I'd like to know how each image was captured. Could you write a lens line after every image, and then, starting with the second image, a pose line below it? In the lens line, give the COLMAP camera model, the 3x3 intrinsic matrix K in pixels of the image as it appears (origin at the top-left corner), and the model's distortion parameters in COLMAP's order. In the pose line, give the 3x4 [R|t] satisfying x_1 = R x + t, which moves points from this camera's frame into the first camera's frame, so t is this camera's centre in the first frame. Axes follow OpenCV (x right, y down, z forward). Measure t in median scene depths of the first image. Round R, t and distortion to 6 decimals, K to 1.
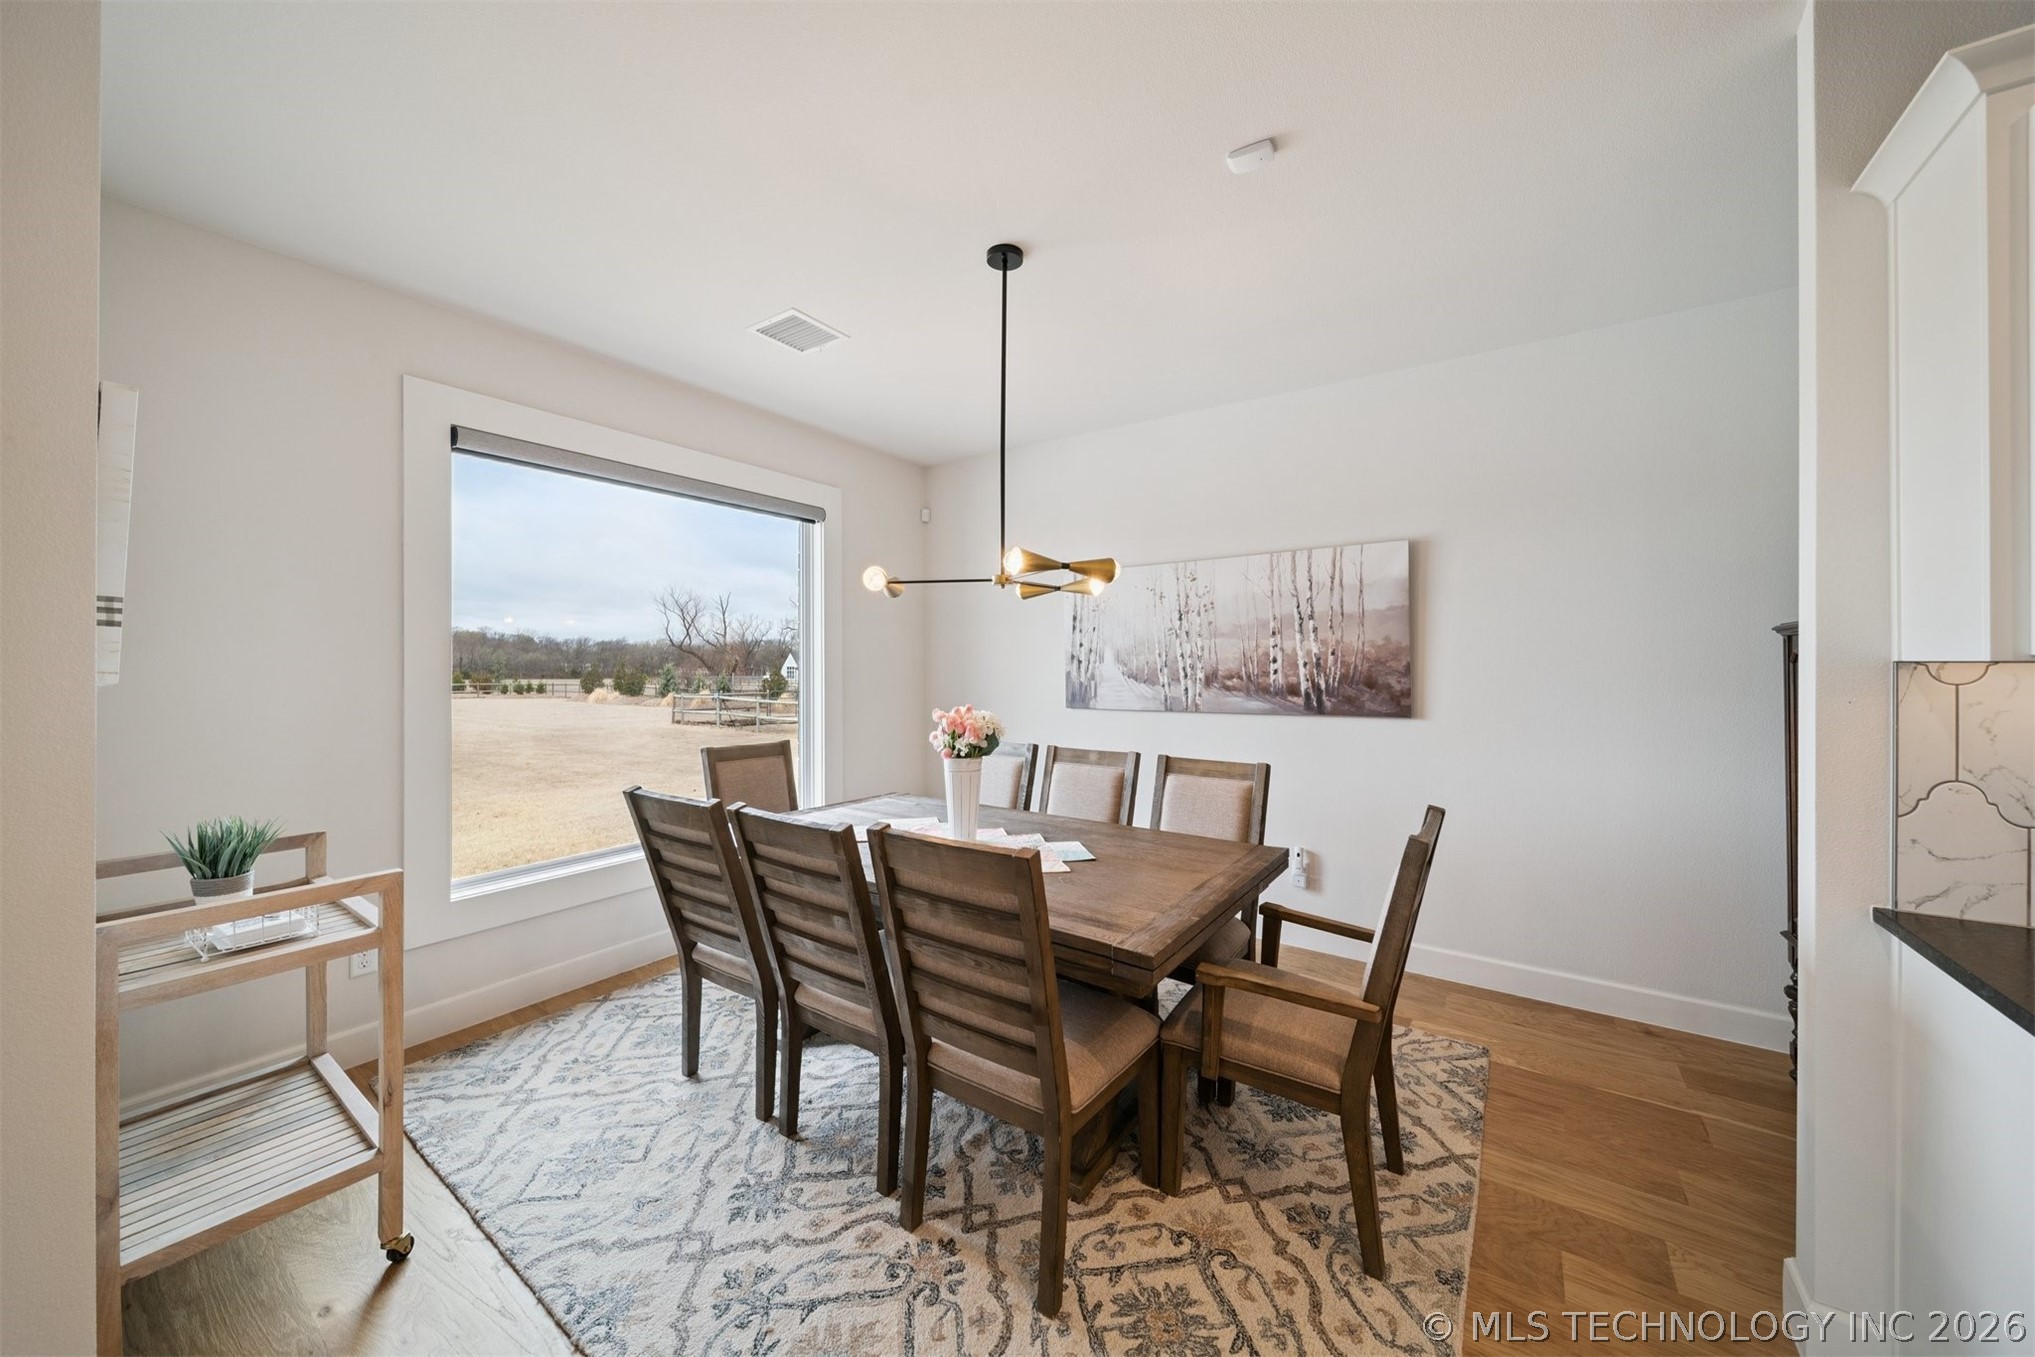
lens RADIAL K [[714.1, 0, 1008.4], [0, 714.1, 656.3], [0, 0, 1]] dist [0.001758, -0.001822]
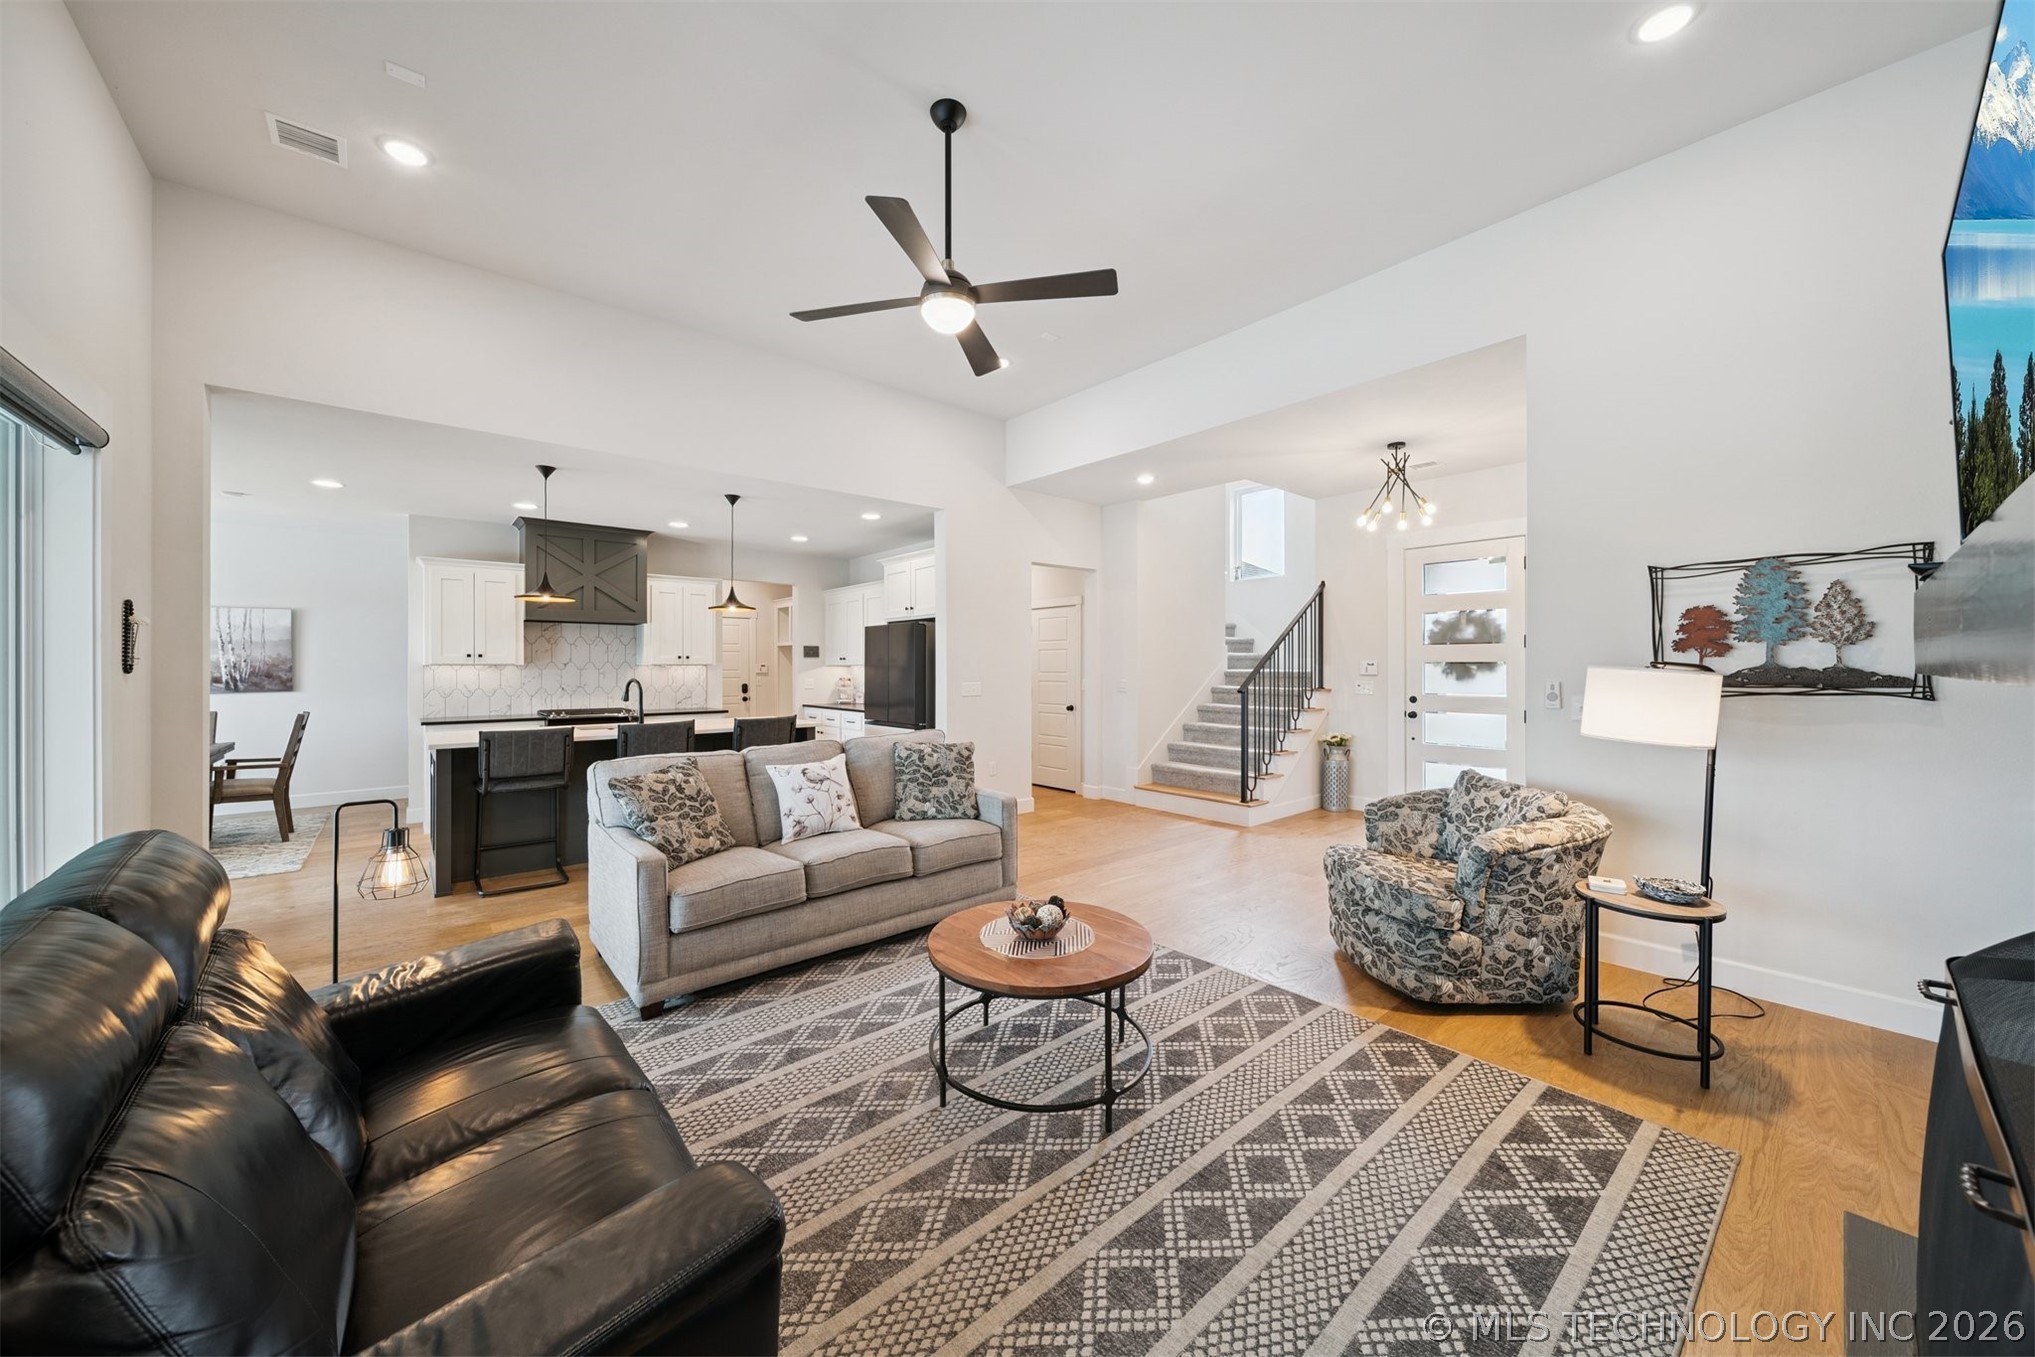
lens RADIAL K [[714.1, 0, 1003.6], [0, 714.1, 666.0], [0, 0, 1]] dist [0.001758, -0.001822]
pose [[0.250913, -0.001232, 0.968009, -0.992168], [-0.007569, 0.999966, 0.003235, -0.013771], [-0.967980, -0.008138, 0.250895, -1.632740]]
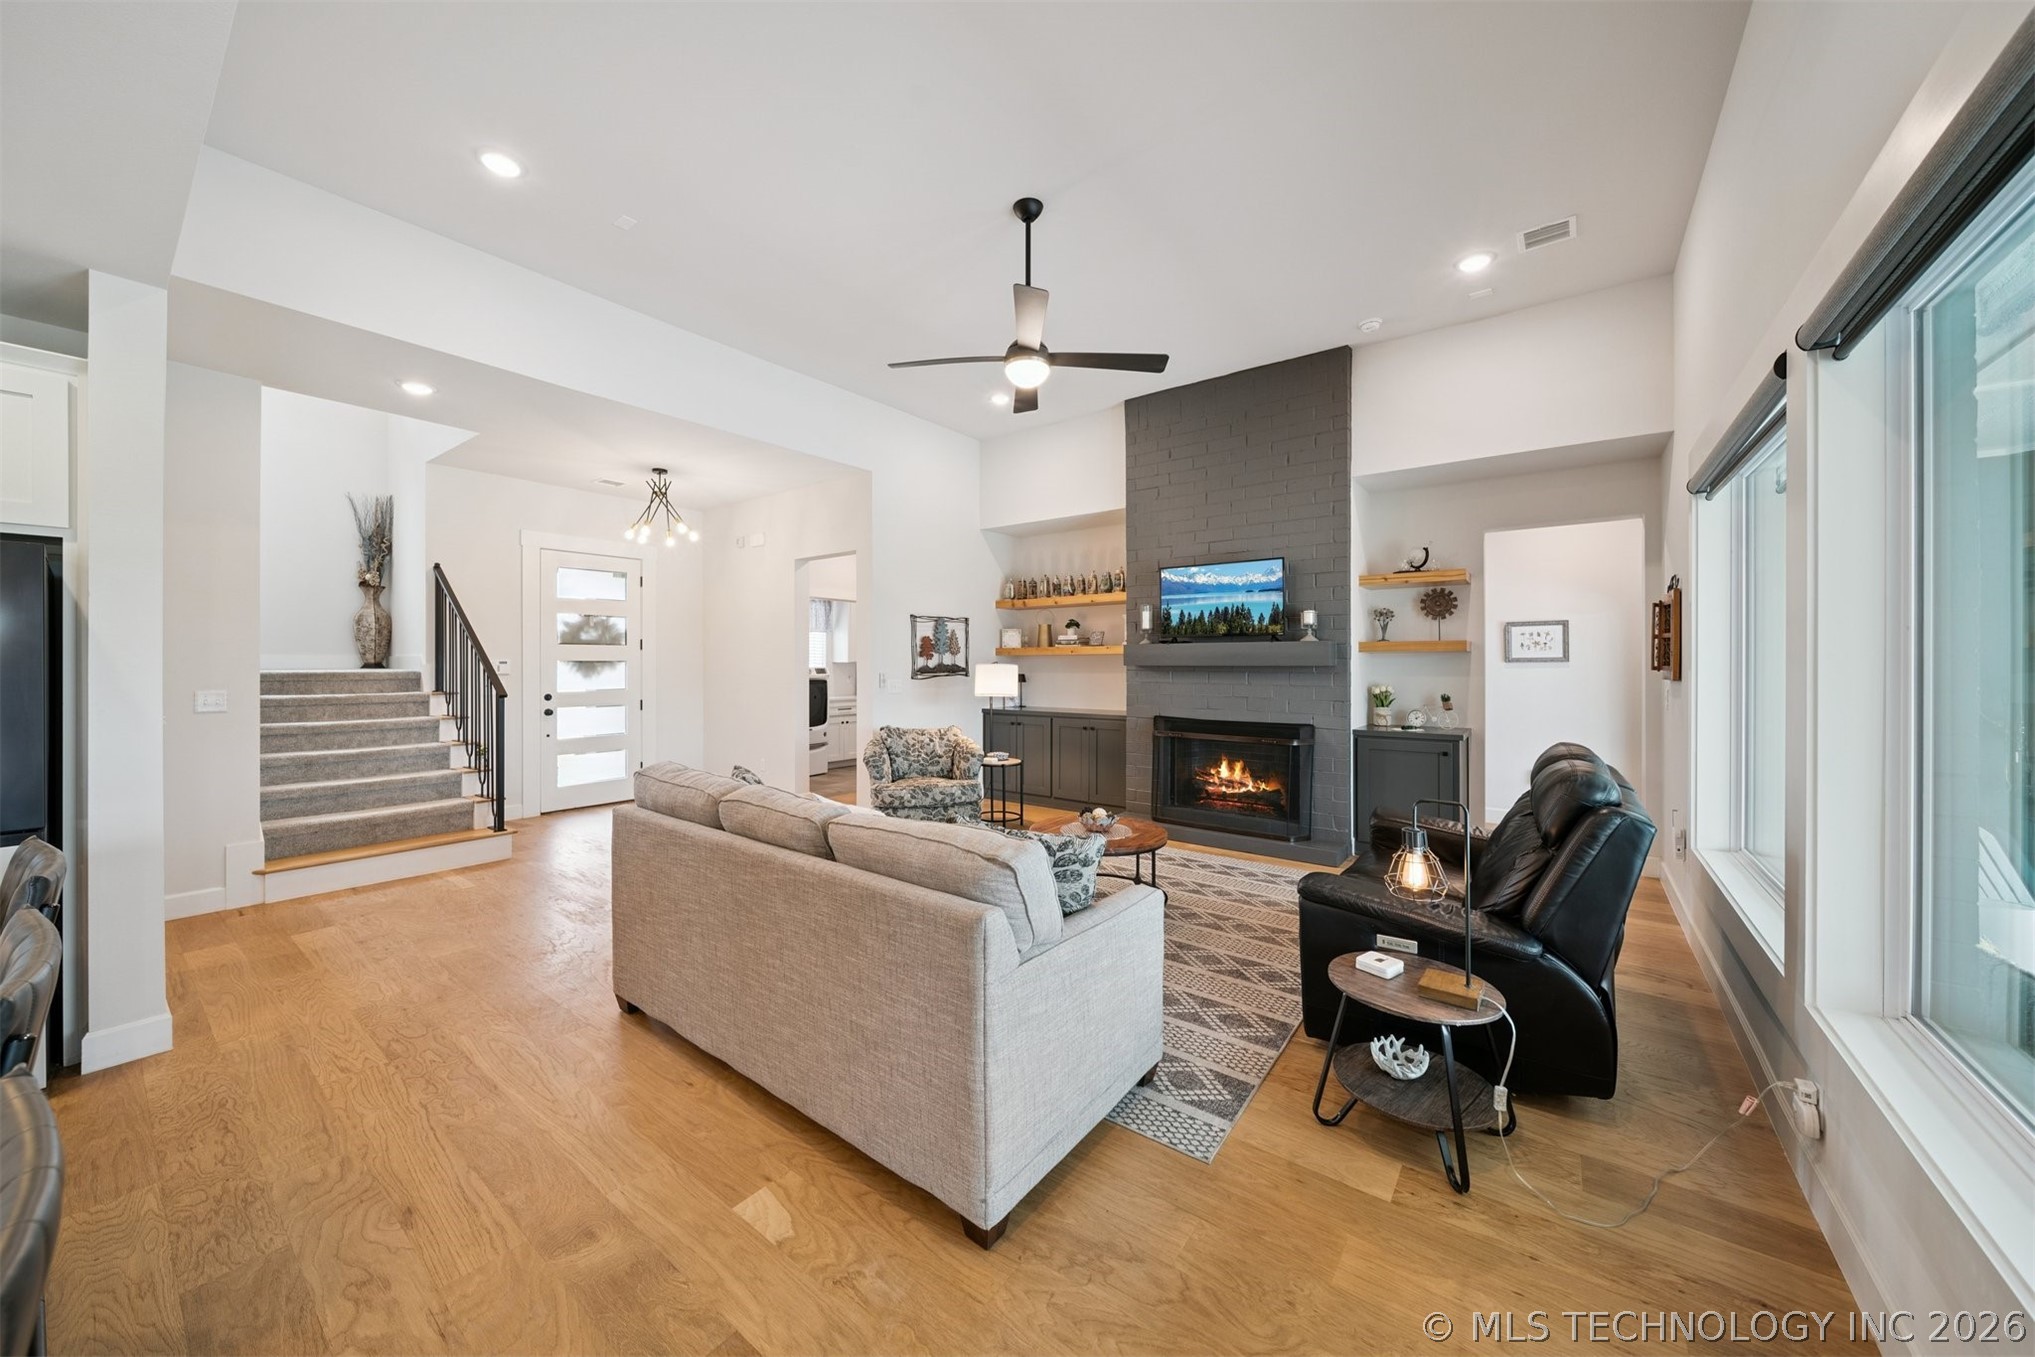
lens RADIAL K [[714.1, 0, 1001.1], [0, 714.1, 662.9], [0, 0, 1]] dist [0.001758, -0.001822]
pose [[-0.999076, 0.000852, 0.042961, -0.143527], [0.000501, 0.999966, -0.008183, -0.002989], [-0.042966, -0.008154, -0.999043, -0.254729]]
